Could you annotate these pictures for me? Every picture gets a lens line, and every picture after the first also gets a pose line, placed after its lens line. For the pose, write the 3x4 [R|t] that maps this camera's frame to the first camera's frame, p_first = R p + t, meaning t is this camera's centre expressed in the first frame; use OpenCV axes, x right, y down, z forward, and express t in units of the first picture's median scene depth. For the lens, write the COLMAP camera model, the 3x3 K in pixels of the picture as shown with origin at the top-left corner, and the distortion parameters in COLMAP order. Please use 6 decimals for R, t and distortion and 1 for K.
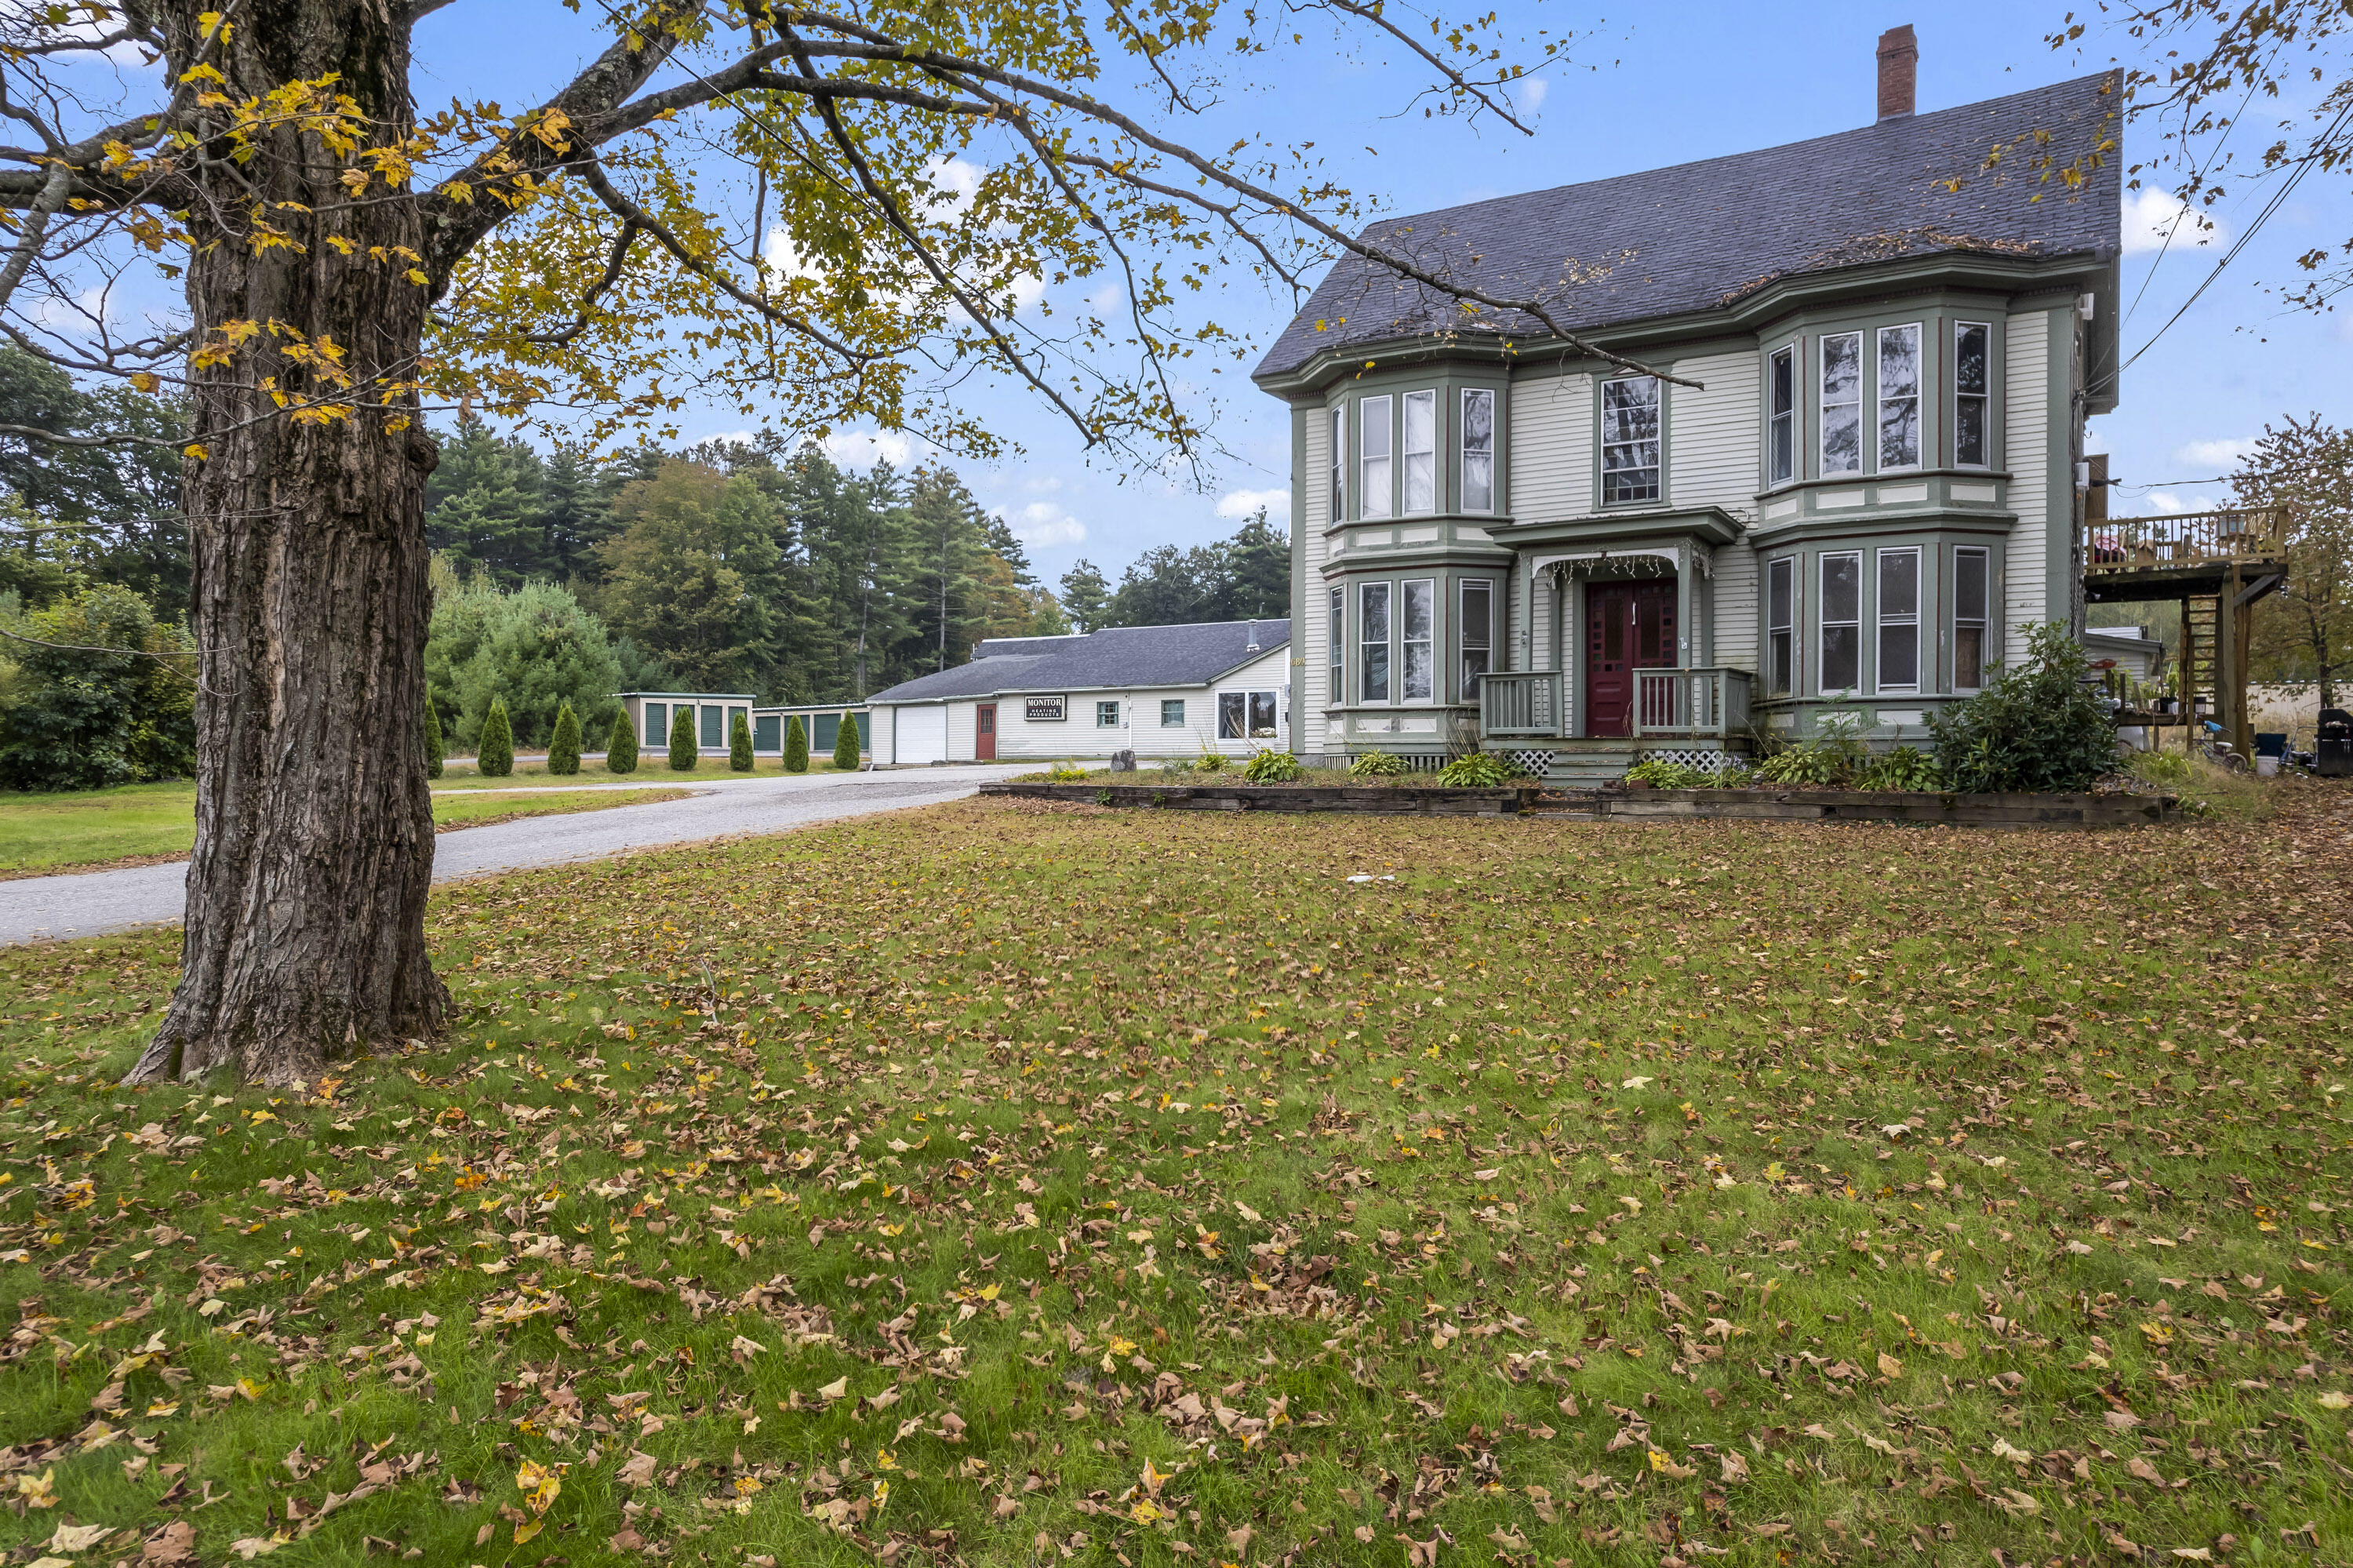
lens RADIAL K [[1515.1, 0, 1175.4], [0, 1515.1, 779.8], [0, 0, 1]] dist [-0.050073, 0.051767]
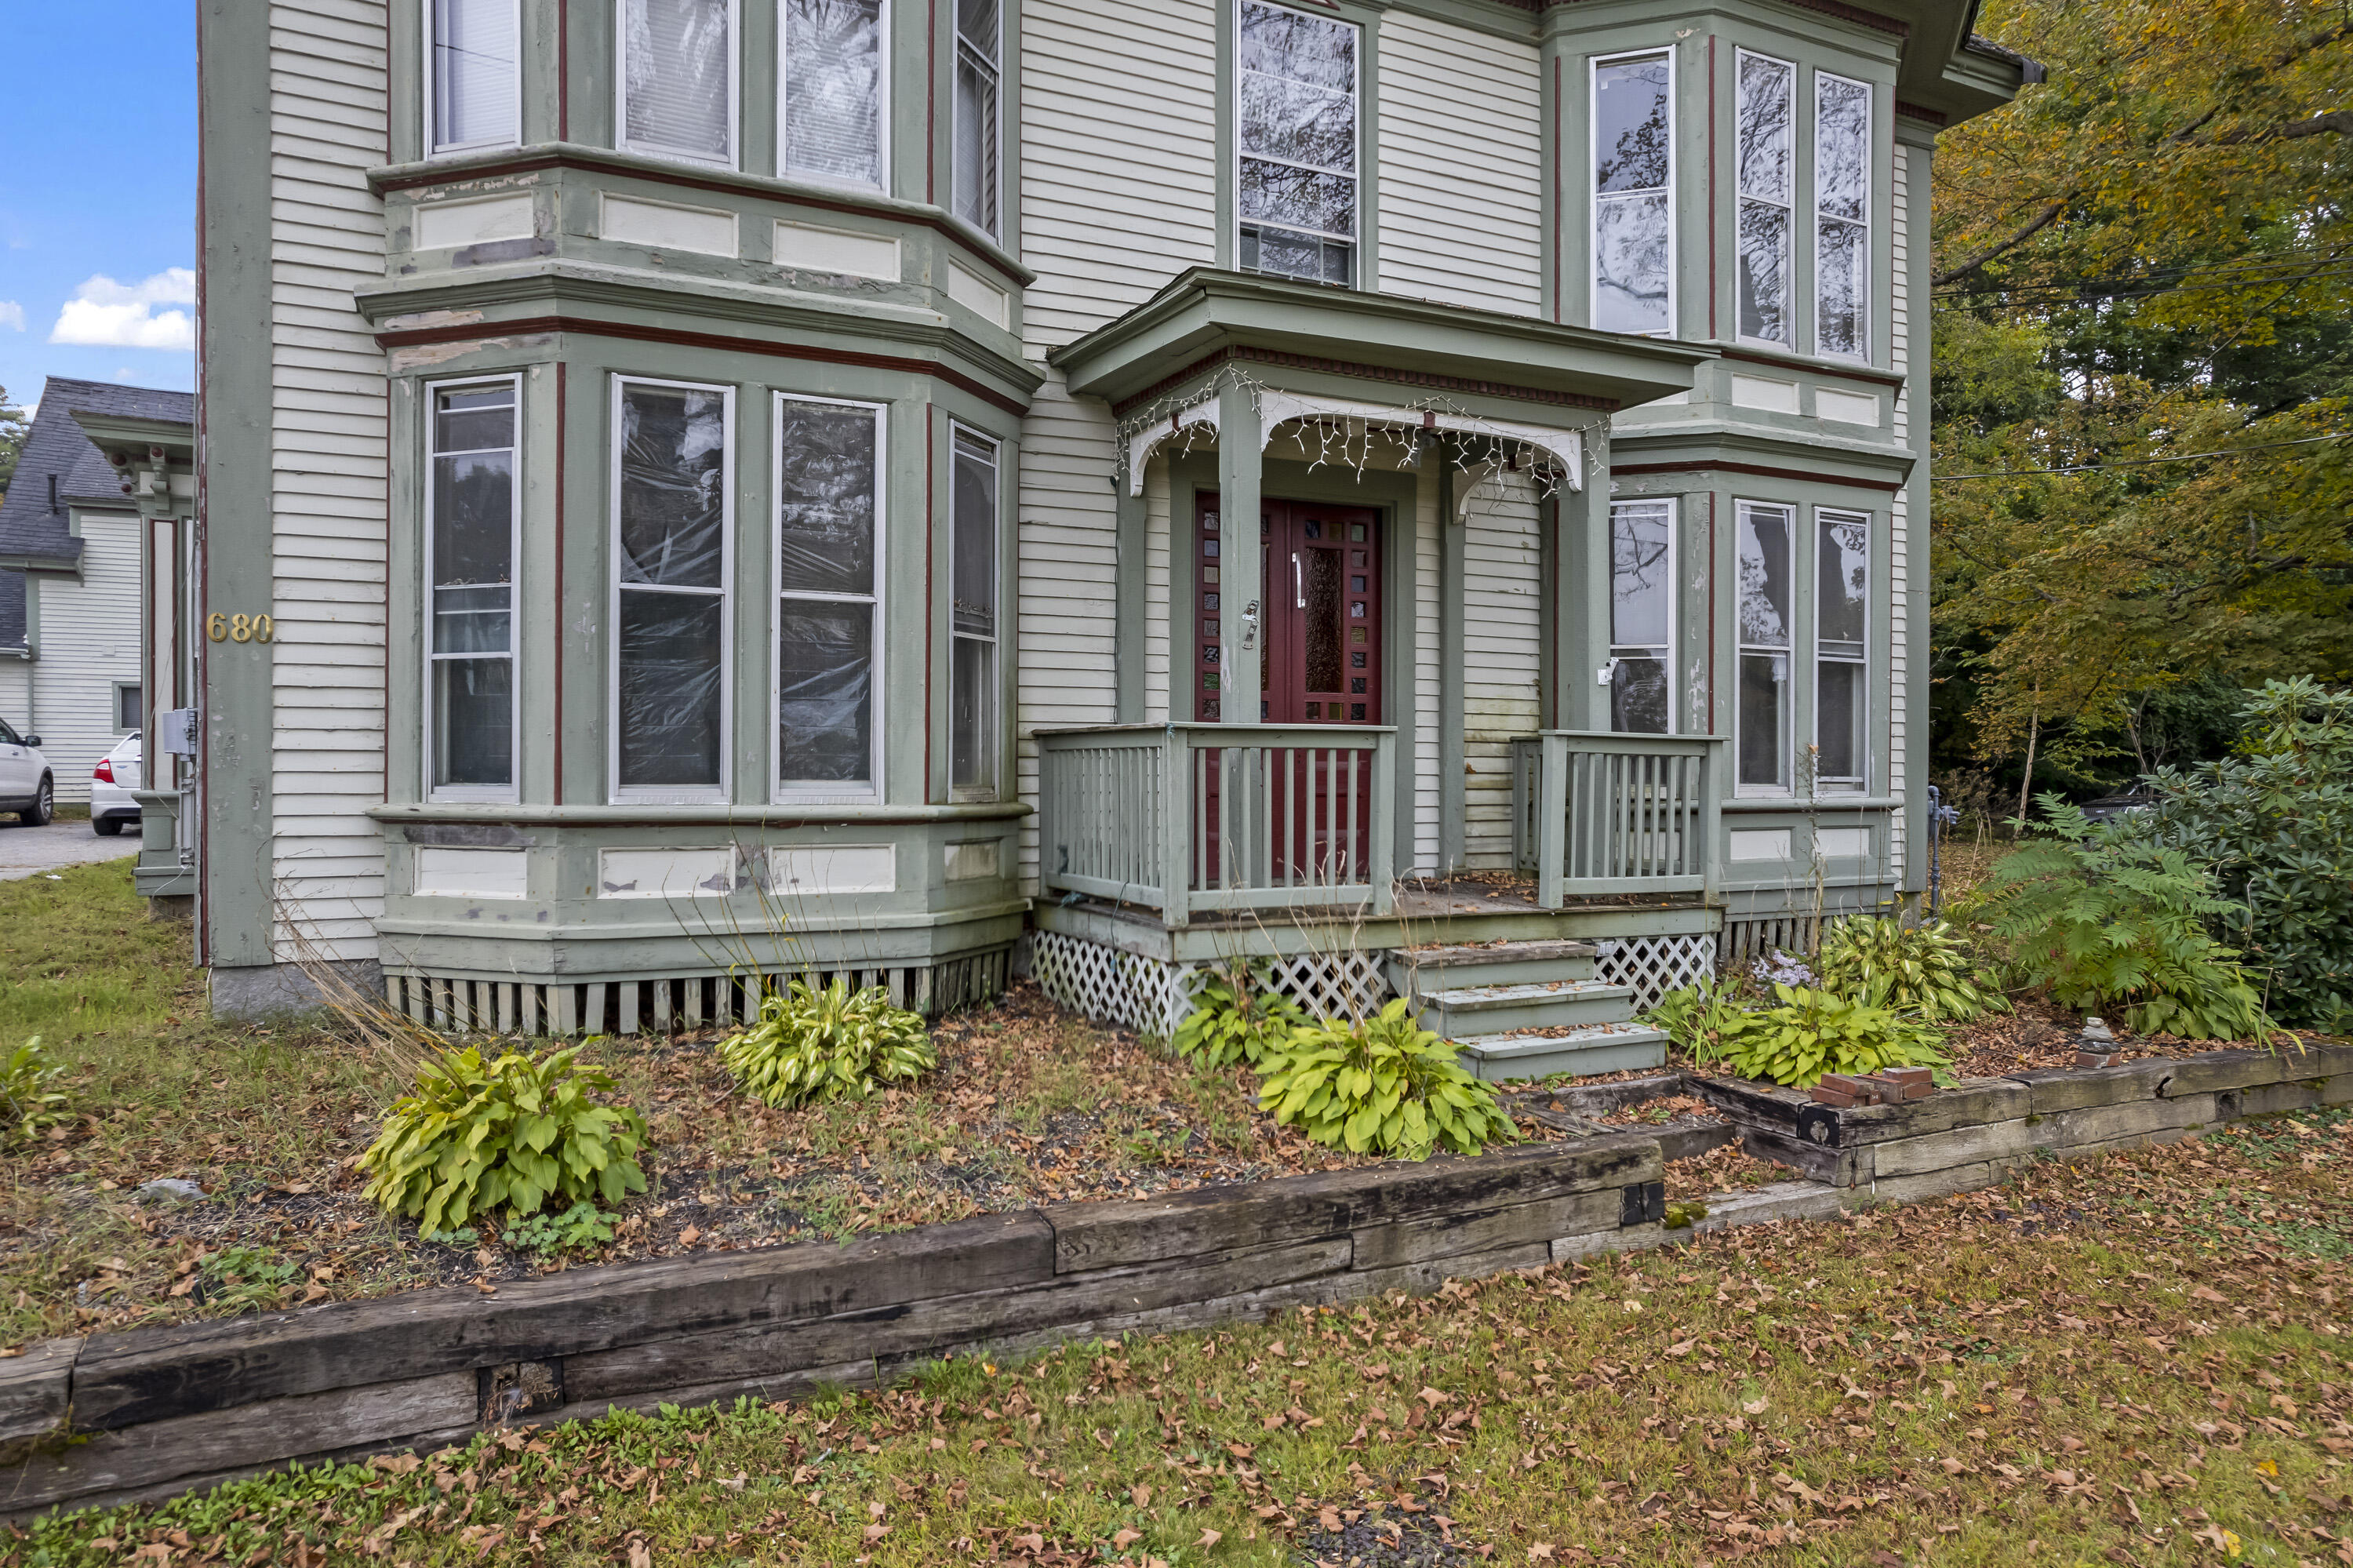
lens RADIAL K [[1520.1, 0, 1176.5], [0, 1520.1, 784.0], [0, 0, 1]] dist [-0.048133, 0.051731]
pose [[0.529675, -0.008842, 0.848155, -0.063719], [0.002063, 0.999956, 0.009136, -0.056324], [-0.848198, -0.003089, 0.529670, 0.775775]]
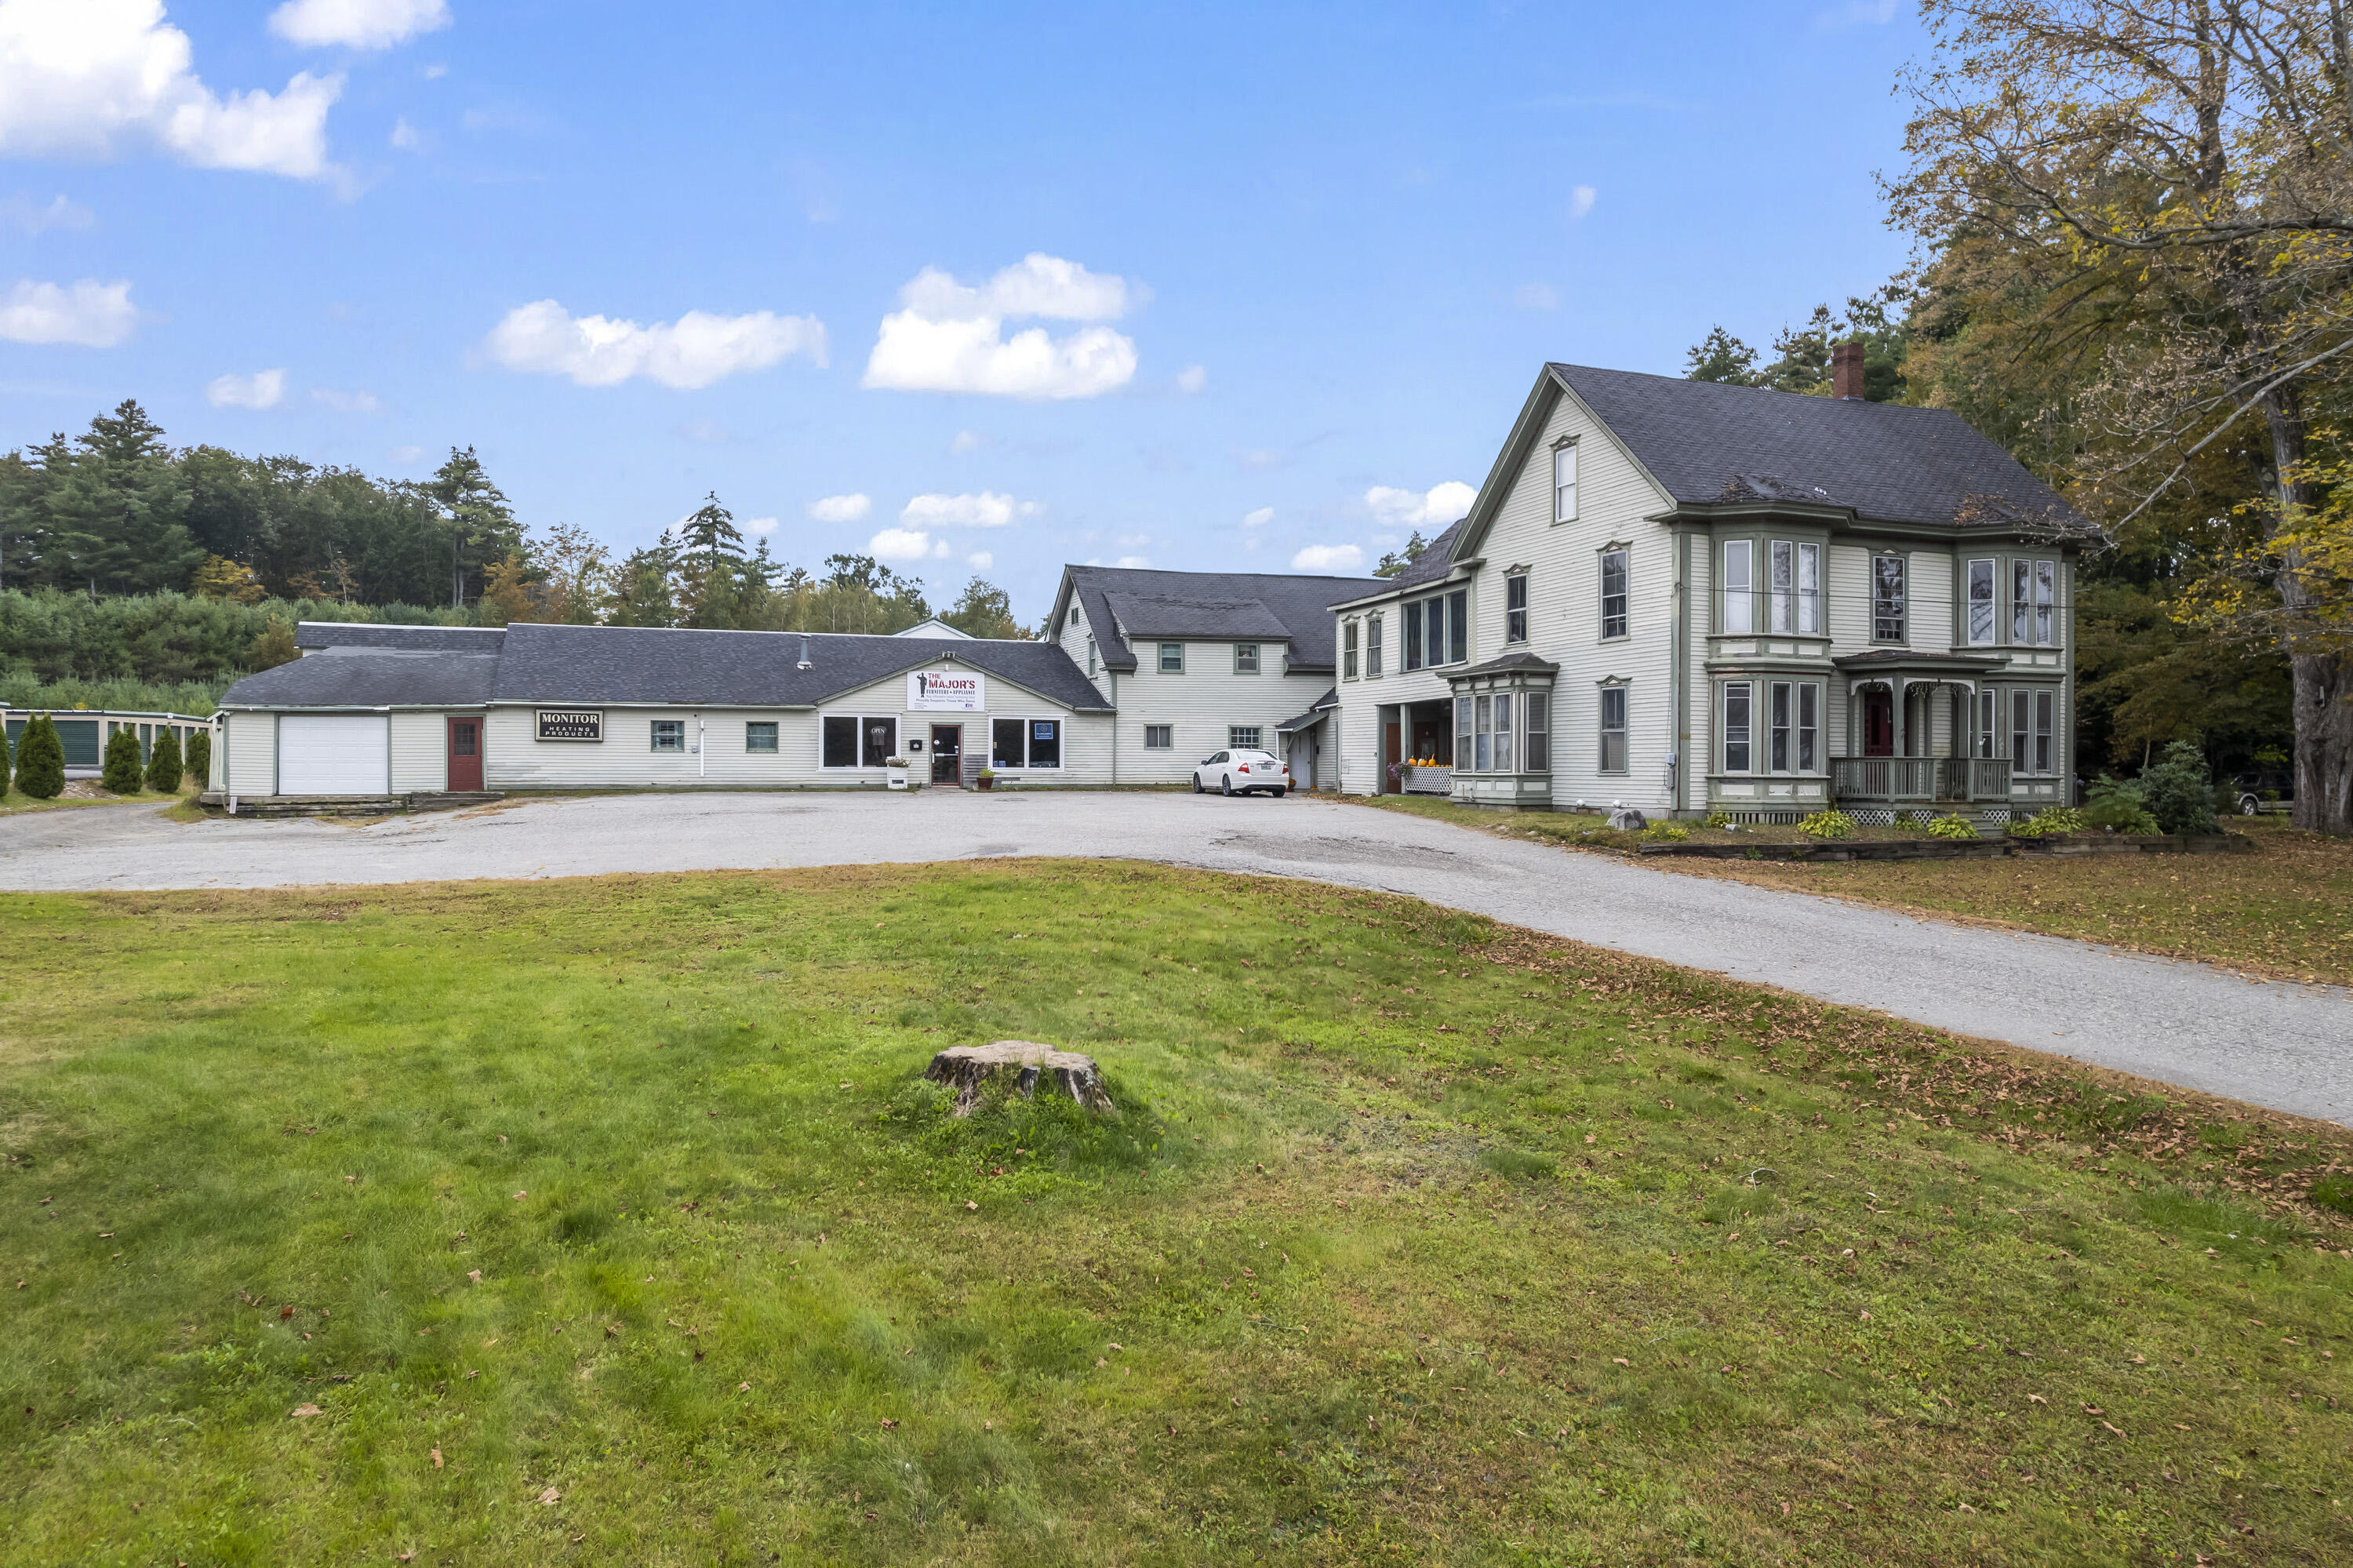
lens RADIAL K [[1515.1, 0, 1175.4], [0, 1515.1, 779.8], [0, 0, 1]] dist [-0.050073, 0.051767]
pose [[0.609728, -0.007172, 0.792578, -1.255130], [0.002762, 0.999972, 0.006924, -0.056174], [-0.792606, -0.002033, 0.609731, 0.625814]]
